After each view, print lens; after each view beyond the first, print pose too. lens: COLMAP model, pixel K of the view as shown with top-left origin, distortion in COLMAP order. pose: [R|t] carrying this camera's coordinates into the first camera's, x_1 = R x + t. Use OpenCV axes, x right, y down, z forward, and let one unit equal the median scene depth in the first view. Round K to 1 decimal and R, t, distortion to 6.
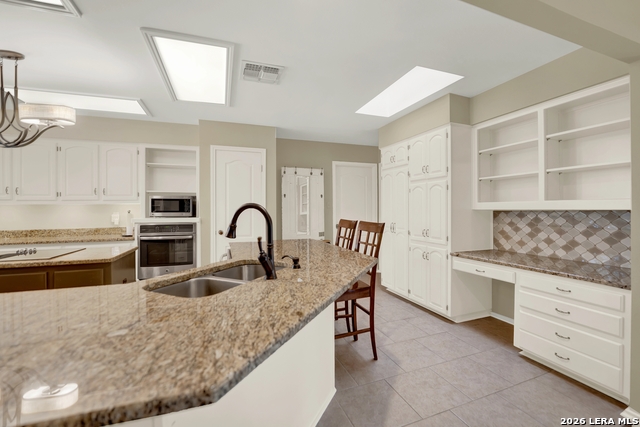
lens RADIAL K [[273.9, 0, 322.7], [0, 273.9, 216.8], [0, 0, 1]] dist [-0.020217, 0.000159]
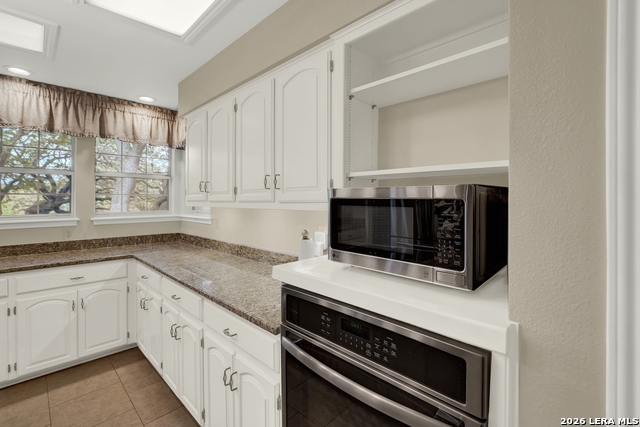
lens RADIAL K [[283.2, 0, 321.4], [0, 283.2, 195.1], [0, 0, 1]] dist [-0.024464, 0.000570]
pose [[0.444714, -0.006119, -0.895652, -0.362827], [-0.022497, 0.999585, -0.017999, -0.063935], [0.895390, 0.028153, 0.444392, 0.840255]]
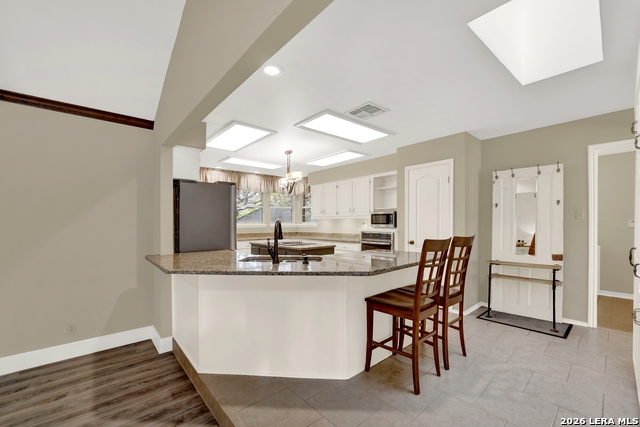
lens RADIAL K [[269.5, 0, 311.8], [0, 269.5, 222.4], [0, 0, 1]] dist [-0.001431, -0.000043]
pose [[0.346193, -0.000236, -0.938163, 0.548216], [-0.023396, 0.999687, -0.008885, -0.004729], [0.937872, 0.025026, 0.346079, 0.231371]]
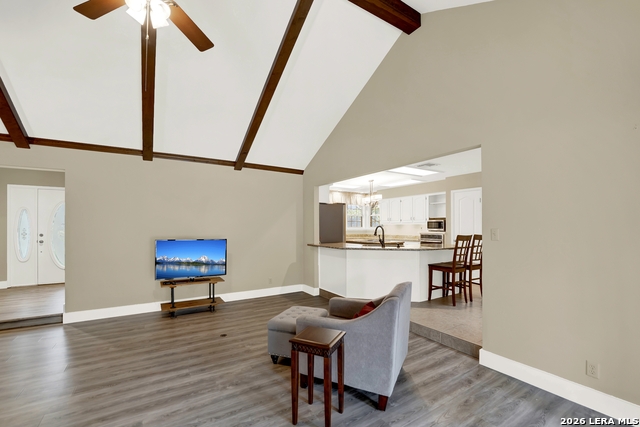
lens RADIAL K [[273.9, 0, 322.7], [0, 273.9, 216.8], [0, 0, 1]] dist [-0.020217, 0.000159]
pose [[0.222751, -0.035688, -0.974222, 1.126899], [-0.030674, 0.998578, -0.043593, 0.009976], [0.974393, 0.039594, 0.221340, -0.190013]]
